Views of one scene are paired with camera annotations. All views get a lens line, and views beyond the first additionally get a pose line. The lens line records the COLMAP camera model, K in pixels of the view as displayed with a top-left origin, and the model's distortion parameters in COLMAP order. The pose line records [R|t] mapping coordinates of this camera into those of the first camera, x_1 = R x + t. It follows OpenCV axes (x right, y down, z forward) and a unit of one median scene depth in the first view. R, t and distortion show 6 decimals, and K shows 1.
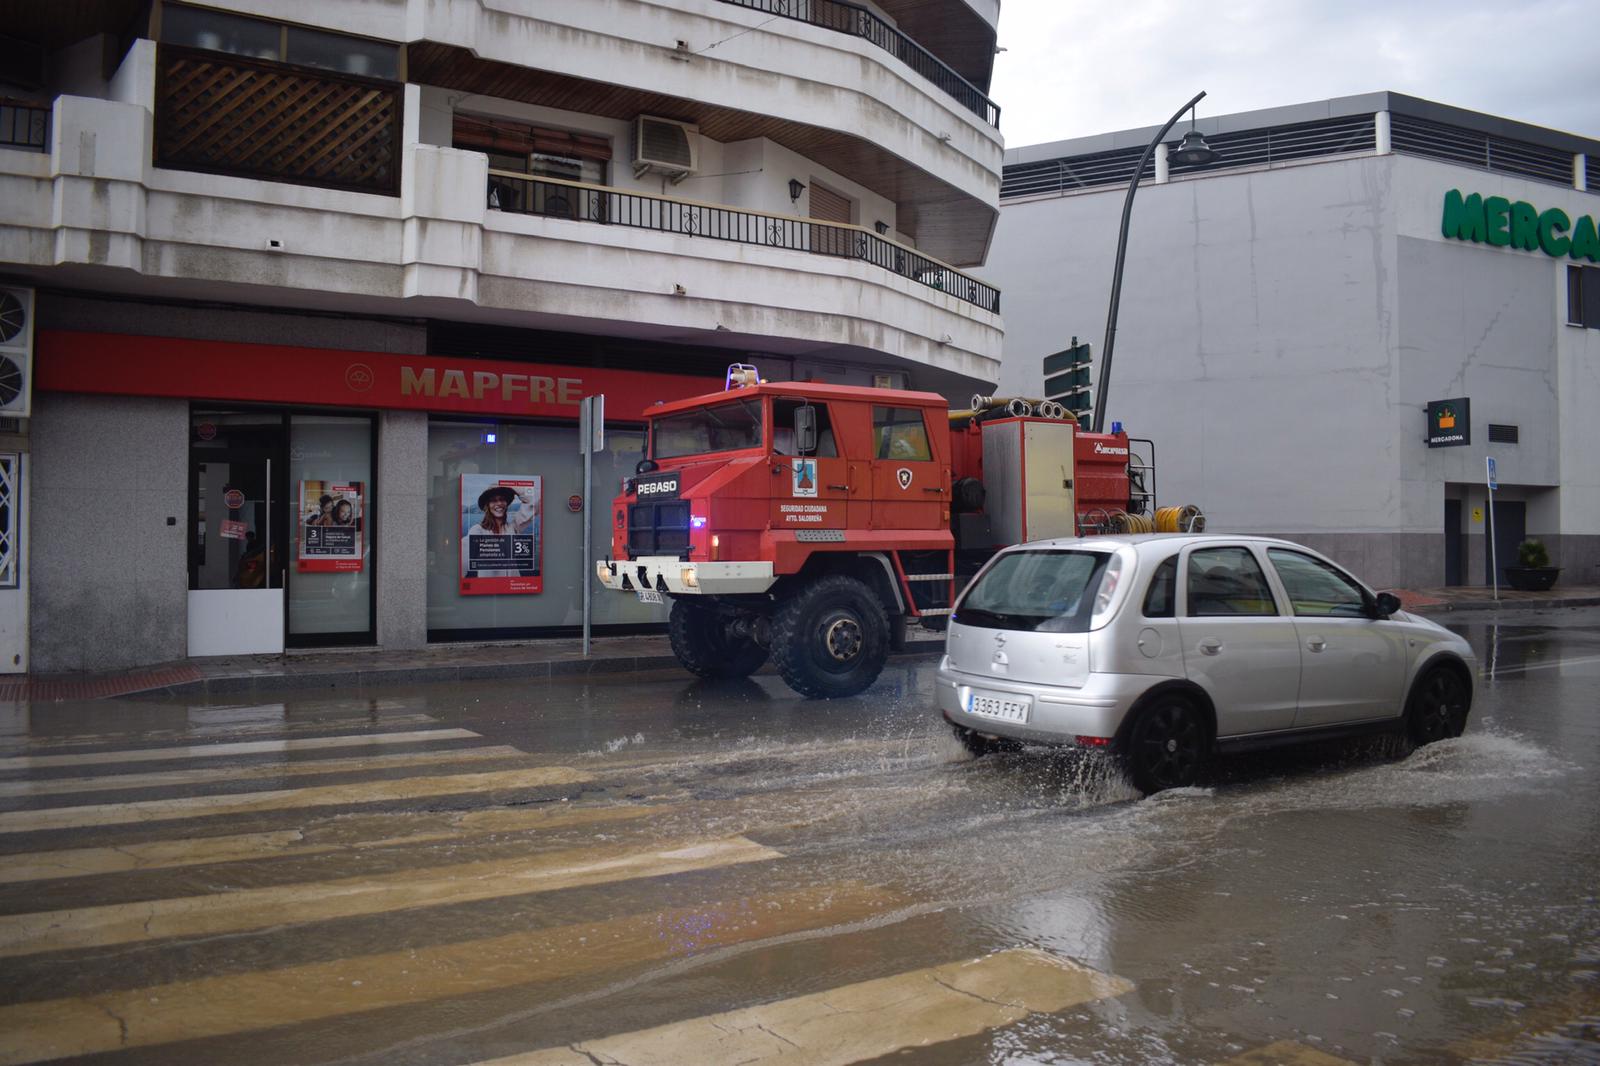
lens RADIAL K [[1220.6, 0, 800.0], [0, 1220.6, 533.0], [0, 0, 1]] dist [-0.088331, 0.007757]
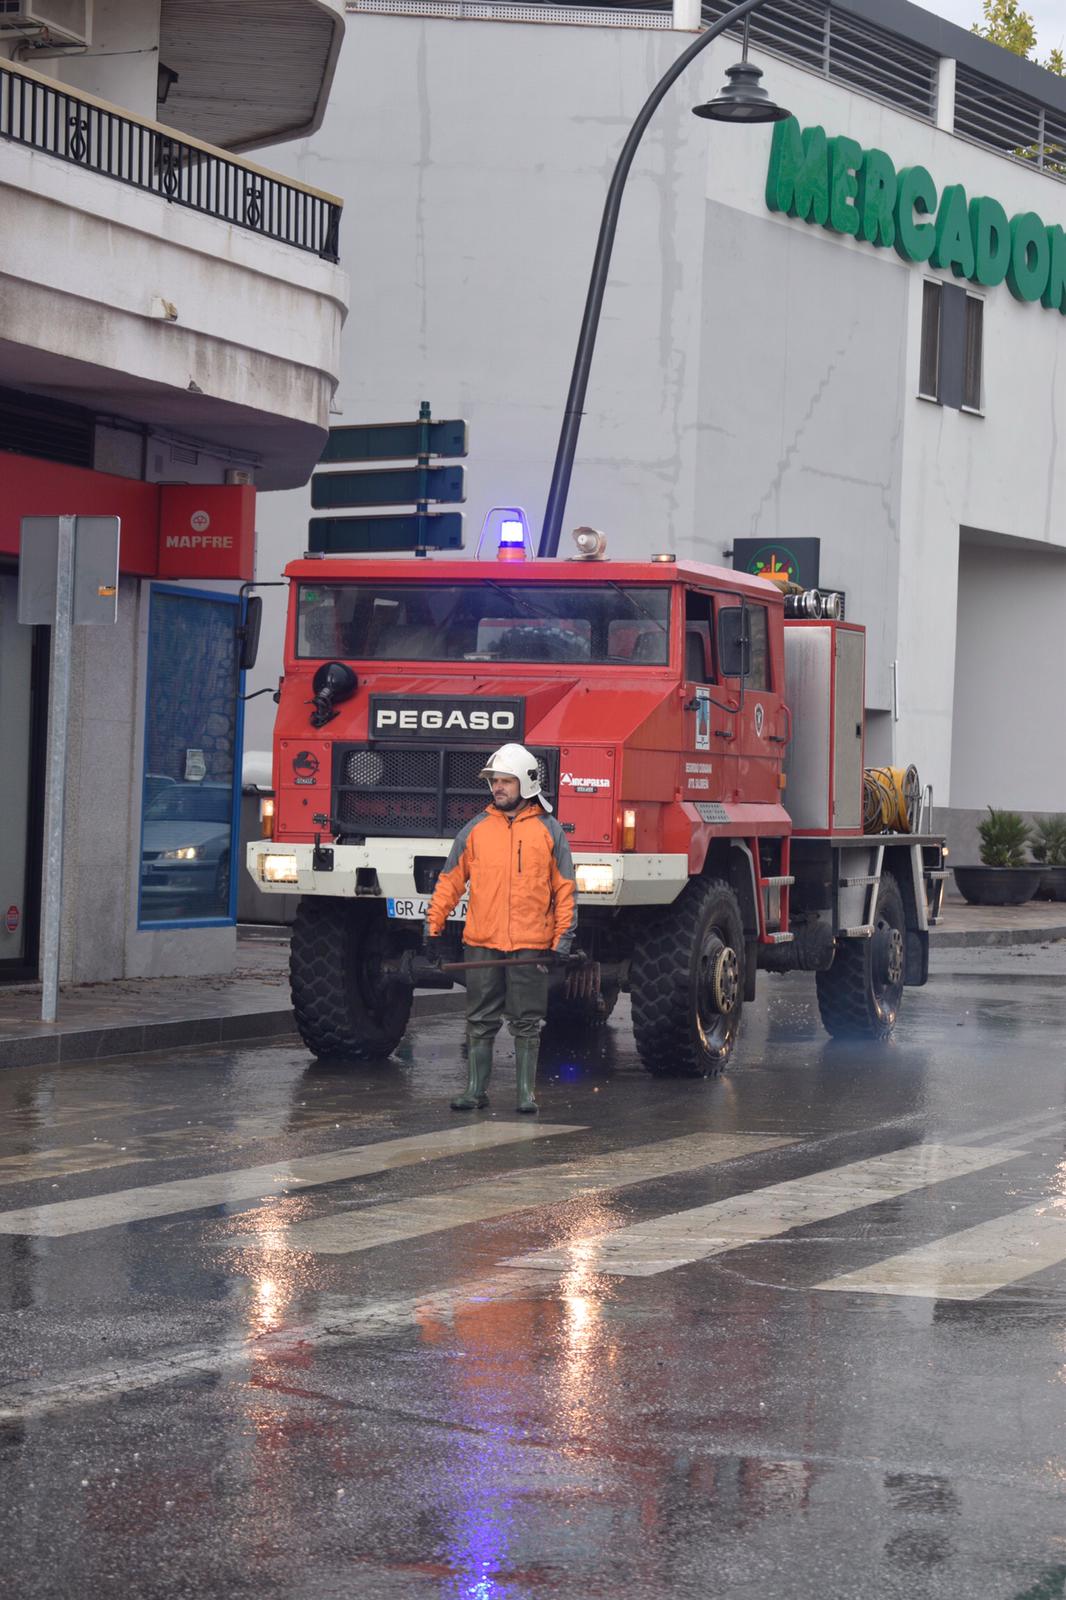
lens RADIAL K [[3458.2, 0, 533.7], [0, 3458.2, 765.8], [0, 0, 1]] dist [0.109648, -0.292196]
pose [[0.802760, 0.032559, 0.595413, -0.413639], [-0.037390, 0.999292, -0.004234, -0.003965], [-0.595129, -0.018863, 0.803409, -0.132107]]
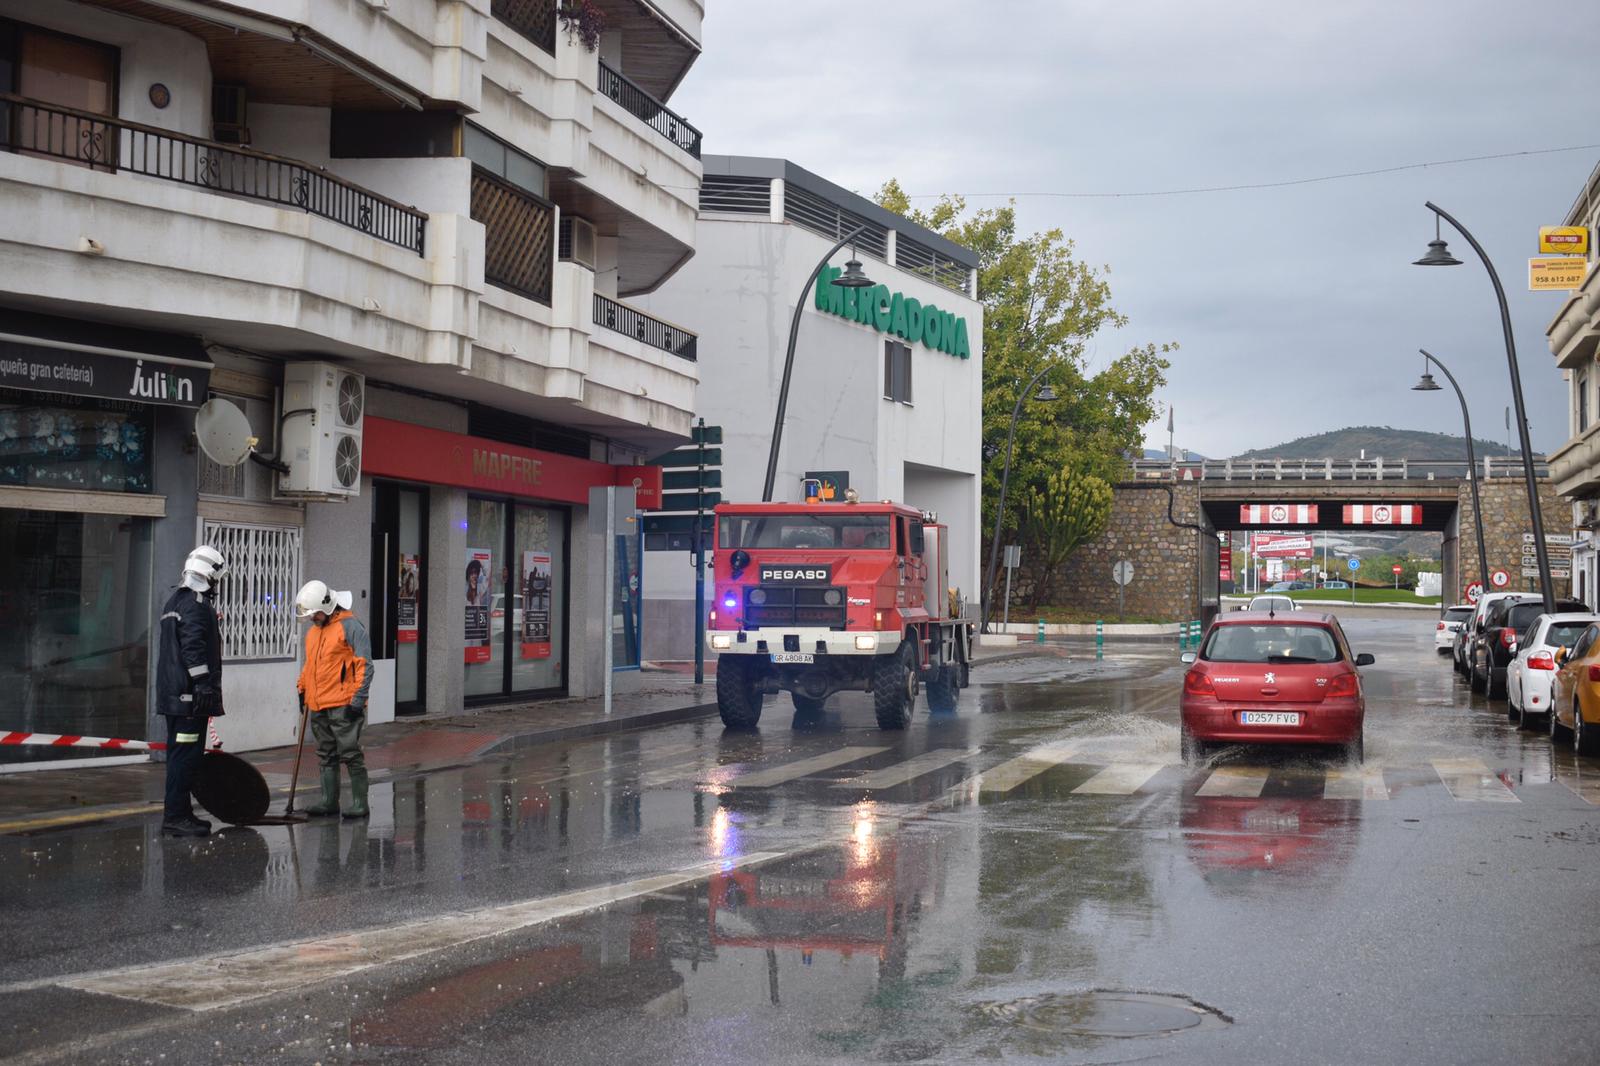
lens RADIAL K [[1932.7, 0, 800.0], [0, 1932.7, 533.0], [0, 0, 1]] dist [-0.042783, 0.007848]
pose [[0.732656, 0.031204, 0.679884, -0.598697], [-0.014365, 0.999435, -0.030390, -0.007460], [-0.680448, 0.012499, 0.732690, -0.206745]]
